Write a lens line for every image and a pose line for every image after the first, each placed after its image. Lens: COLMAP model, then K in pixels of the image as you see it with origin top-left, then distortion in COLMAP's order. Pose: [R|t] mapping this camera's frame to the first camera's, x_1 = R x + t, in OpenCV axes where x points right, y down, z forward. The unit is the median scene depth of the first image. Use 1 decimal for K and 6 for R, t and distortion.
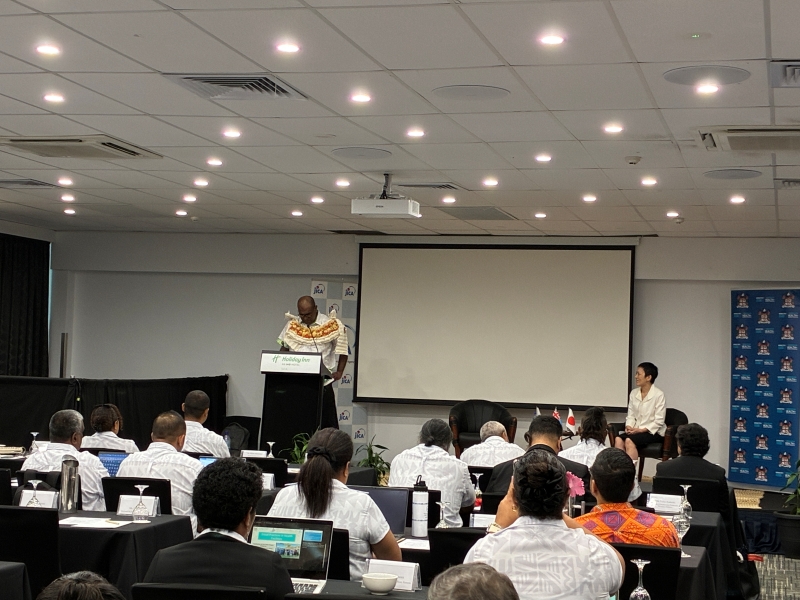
lens RADIAL K [[1478.5, 0, 401.1], [0, 1478.5, 297.9], [0, 0, 1]] dist [0.156112, 0.000000]
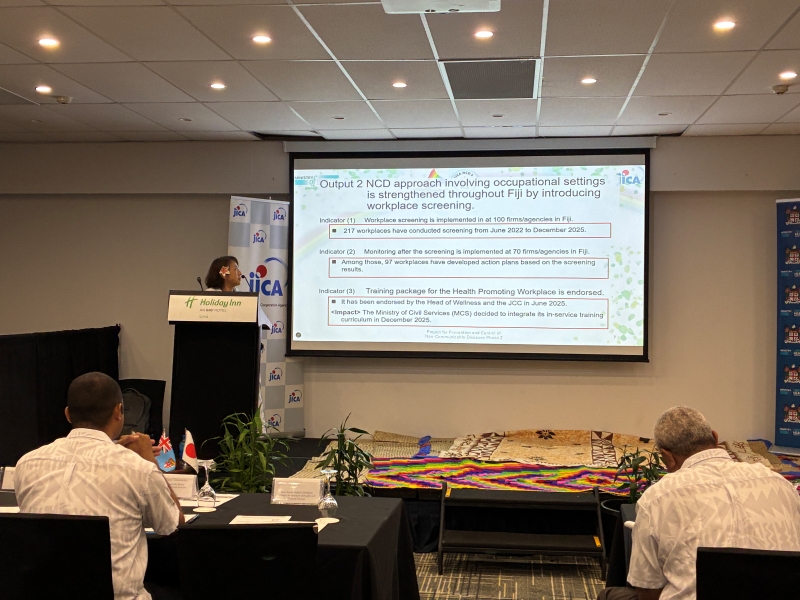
lens RADIAL K [[1051.9, 0, 395.5], [0, 1051.9, 304.5], [0, 0, 1]] dist [0.063123, 0.000000]
pose [[0.990369, -0.020817, 0.136882, -0.054108], [0.014905, 0.998917, 0.044071, 0.020787], [-0.137651, -0.041606, 0.989607, 0.475283]]
